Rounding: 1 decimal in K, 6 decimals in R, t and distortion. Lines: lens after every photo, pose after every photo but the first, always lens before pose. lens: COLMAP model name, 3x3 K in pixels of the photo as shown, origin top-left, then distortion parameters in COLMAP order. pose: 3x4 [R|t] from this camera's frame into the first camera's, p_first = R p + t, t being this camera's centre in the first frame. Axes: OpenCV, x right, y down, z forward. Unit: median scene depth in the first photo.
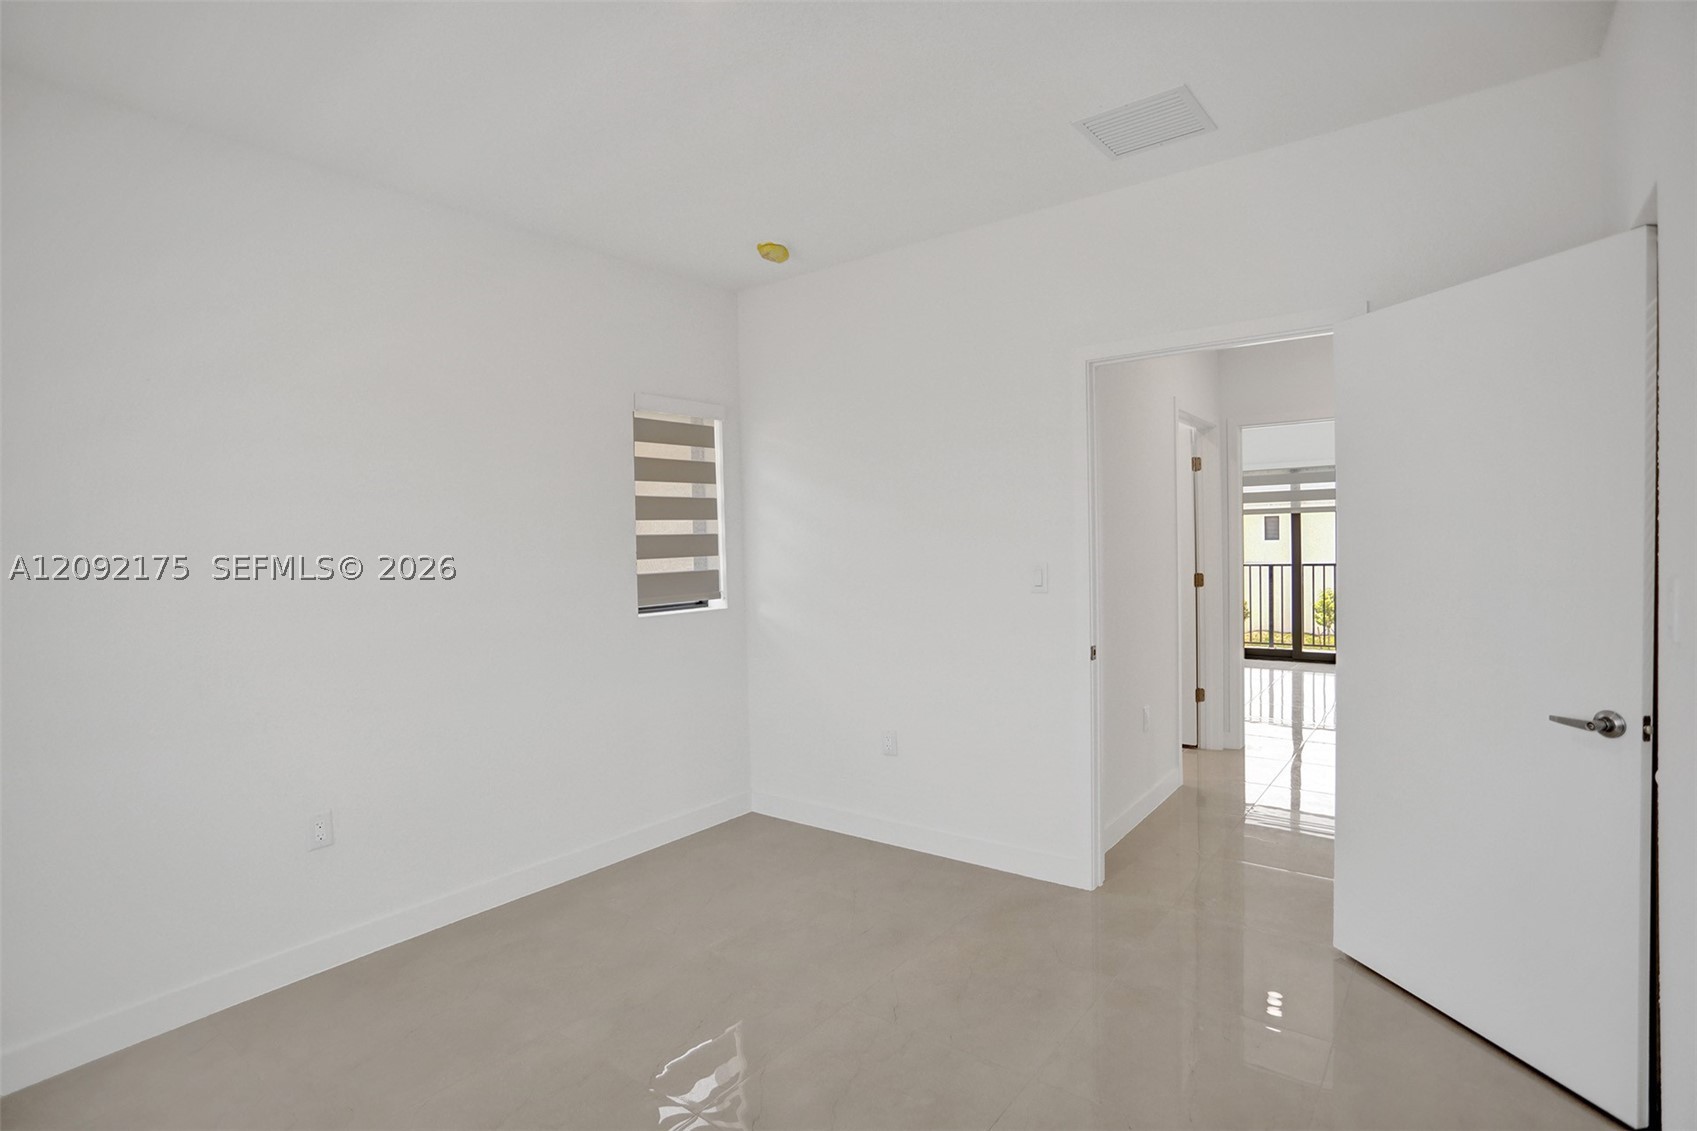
lens RADIAL K [[851.3, 0, 846.0], [0, 851.3, 560.1], [0, 0, 1]] dist [-0.002119, 0.000728]
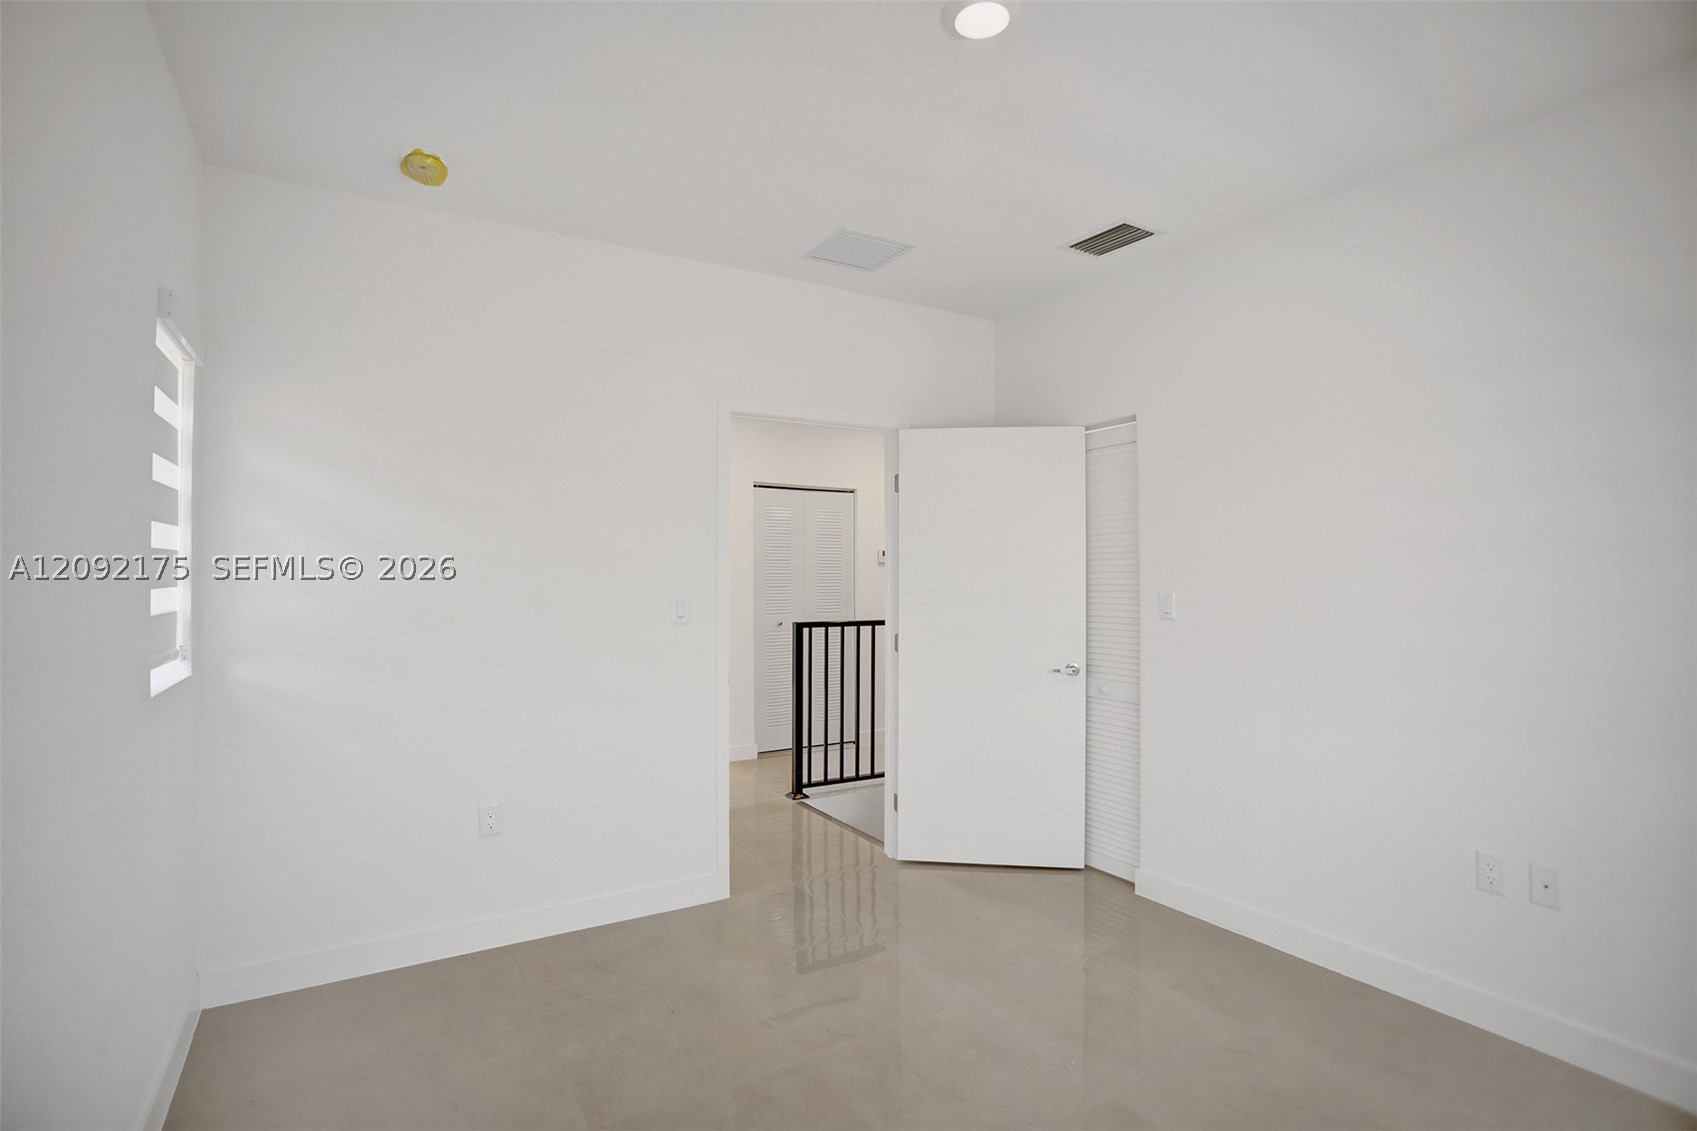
lens RADIAL K [[851.3, 0, 846.0], [0, 851.3, 560.1], [0, 0, 1]] dist [-0.002119, 0.000728]
pose [[0.382176, 0.039634, 0.923239, -0.606164], [0.018367, 0.998557, -0.050471, 0.016455], [-0.923907, 0.036246, 0.380897, 0.395451]]
